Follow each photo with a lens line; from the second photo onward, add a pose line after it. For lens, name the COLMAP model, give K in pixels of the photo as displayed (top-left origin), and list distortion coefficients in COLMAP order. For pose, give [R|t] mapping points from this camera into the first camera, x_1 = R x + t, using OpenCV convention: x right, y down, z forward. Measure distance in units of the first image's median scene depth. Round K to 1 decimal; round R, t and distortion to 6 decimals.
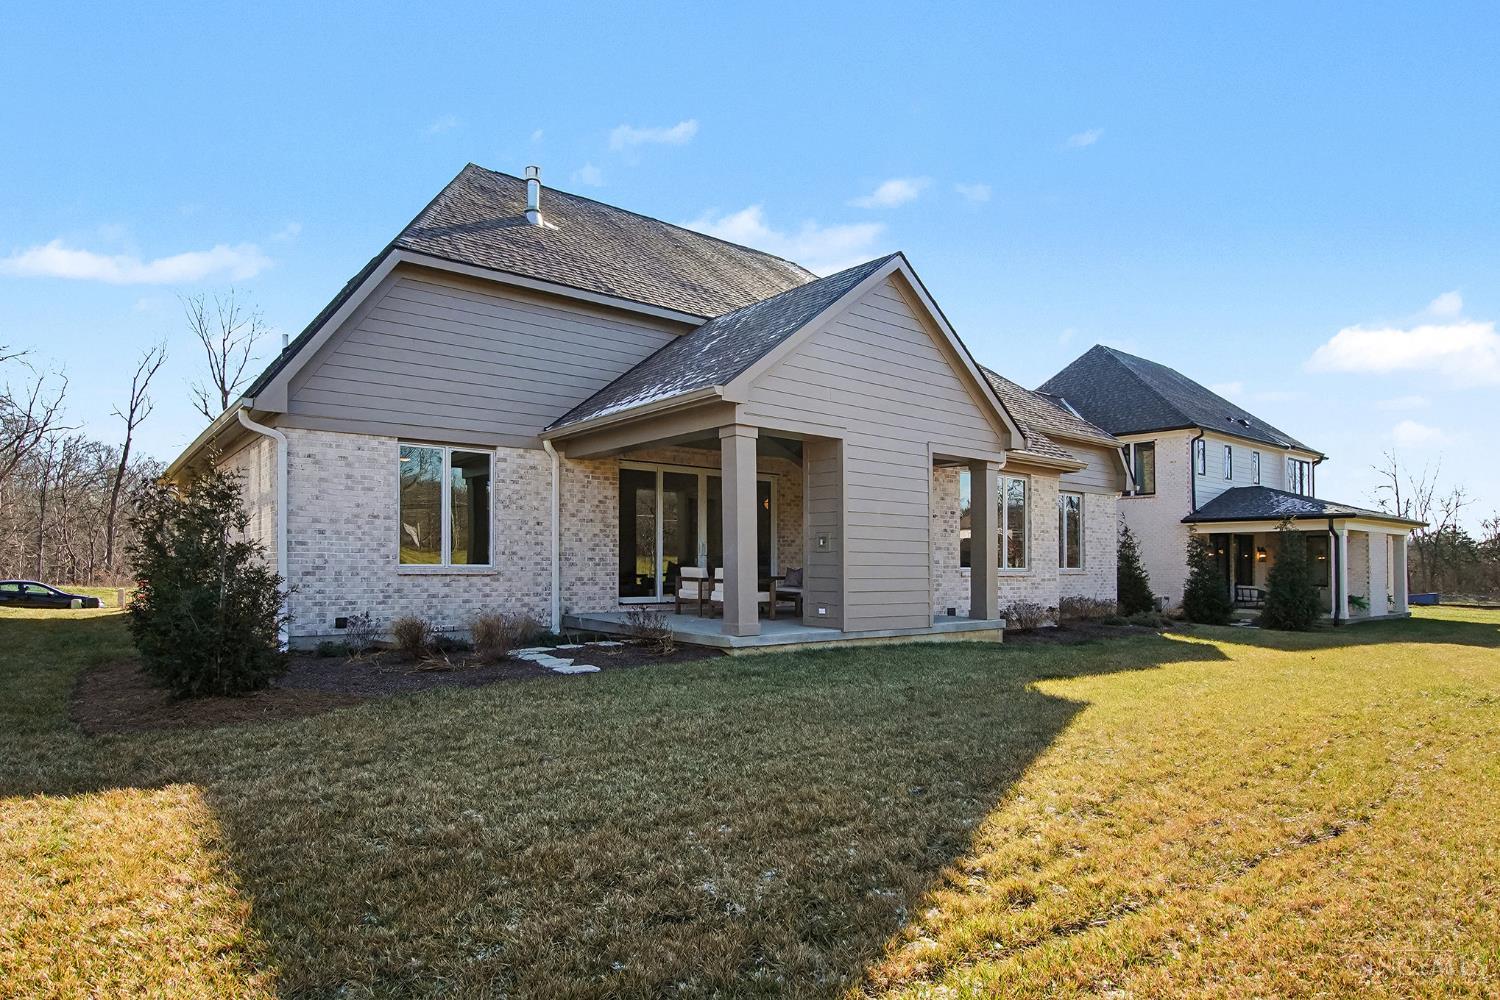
lens RADIAL K [[818.9, 0, 736.7], [0, 818.9, 556.3], [0, 0, 1]] dist [-0.003251, -0.000025]
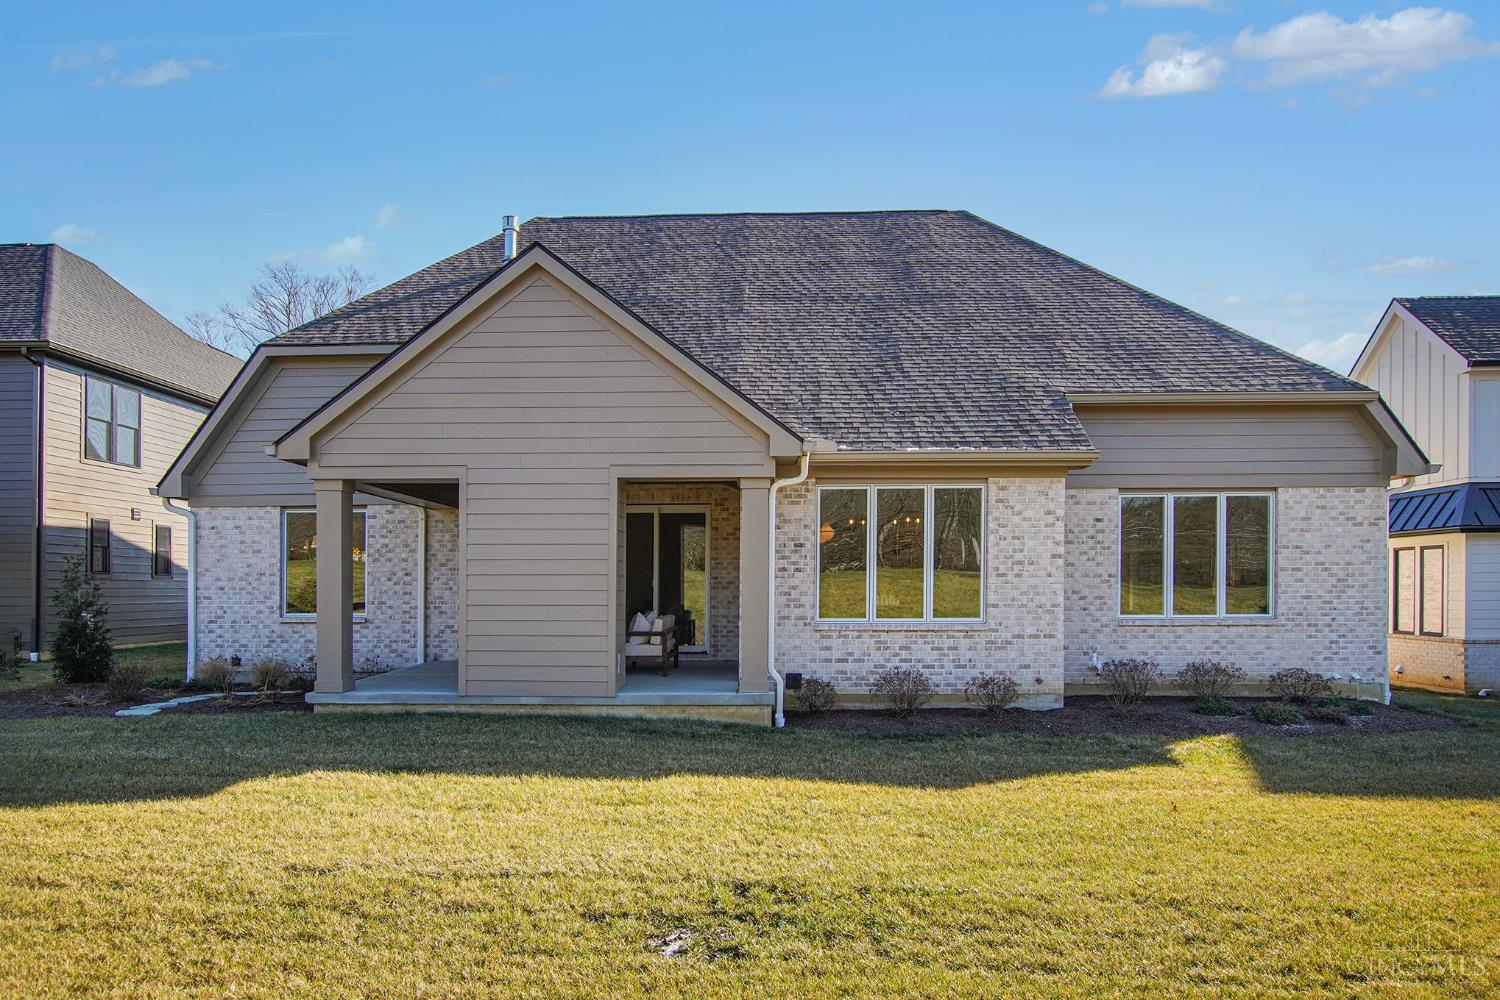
lens RADIAL K [[920.0, 0, 747.7], [0, 920.0, 597.0], [0, 0, 1]] dist [0.003339, 0.000164]
pose [[0.771944, -0.003342, -0.635682, 0.955351], [0.014445, 0.999820, 0.012286, -0.021175], [0.635527, -0.018666, 0.771853, 0.406708]]
